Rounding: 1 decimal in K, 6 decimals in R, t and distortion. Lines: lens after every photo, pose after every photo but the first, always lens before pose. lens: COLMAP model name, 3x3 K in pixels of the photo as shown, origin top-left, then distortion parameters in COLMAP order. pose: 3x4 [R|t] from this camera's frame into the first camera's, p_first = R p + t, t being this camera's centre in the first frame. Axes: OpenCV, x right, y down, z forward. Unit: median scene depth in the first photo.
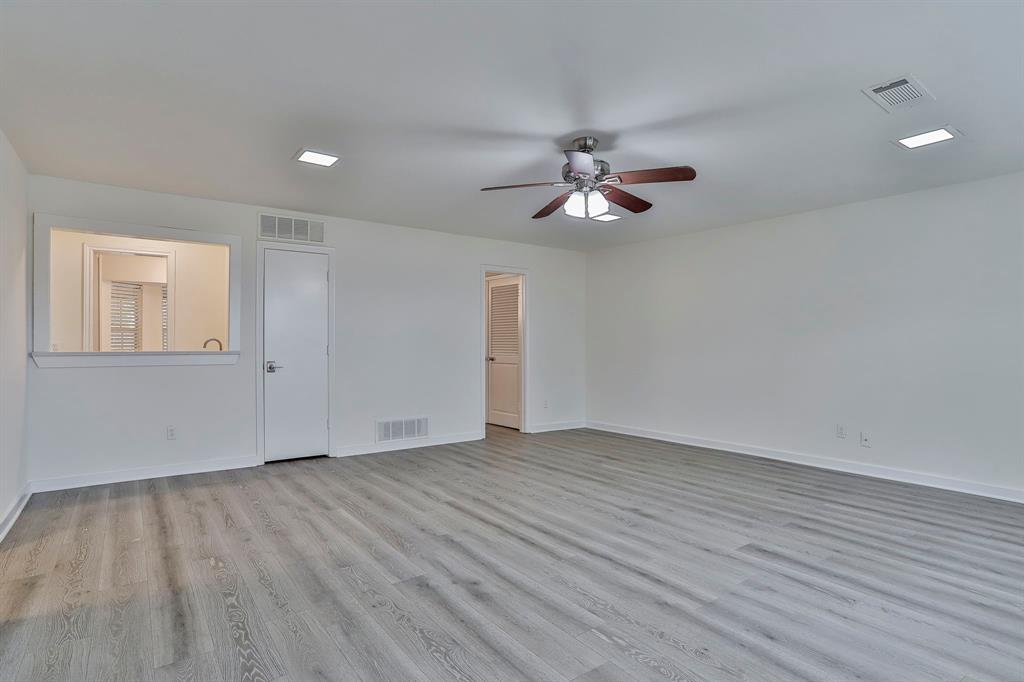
lens RADIAL K [[539.5, 0, 503.3], [0, 539.5, 344.5], [0, 0, 1]] dist [-0.058366, 0.037853]
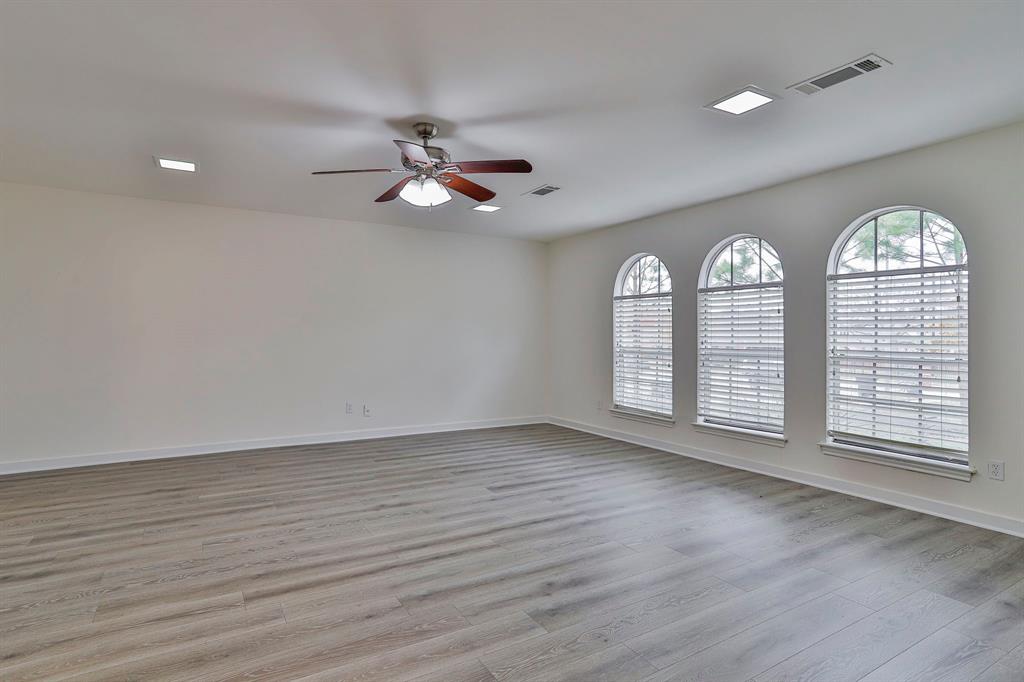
lens RADIAL K [[526.7, 0, 512.0], [0, 526.7, 341.0], [0, 0, 1]] dist [-0.058937, 0.034215]
pose [[0.088568, -0.012033, 0.995997, -0.770753], [0.001014, 0.999928, 0.011990, -0.008246], [-0.996070, -0.000052, 0.088573, 0.755586]]
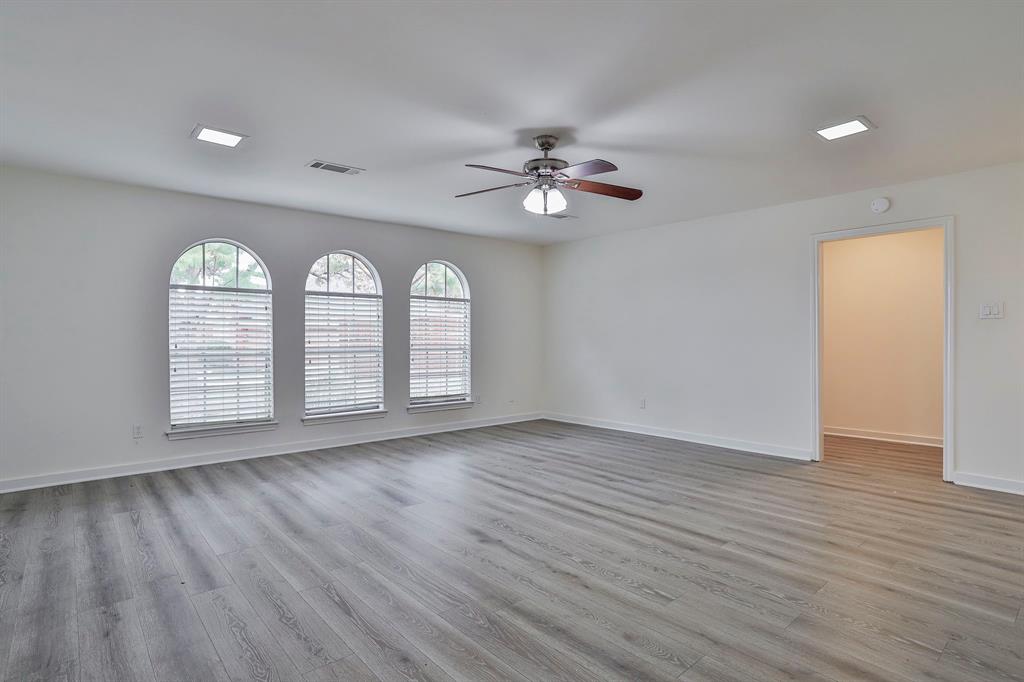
lens RADIAL K [[539.5, 0, 503.3], [0, 539.5, 344.5], [0, 0, 1]] dist [-0.058366, 0.037853]
pose [[-0.996969, -0.001629, -0.077778, 0.315061], [-0.002944, 0.999855, 0.016800, -0.002593], [0.077739, 0.016978, -0.996829, 2.018350]]
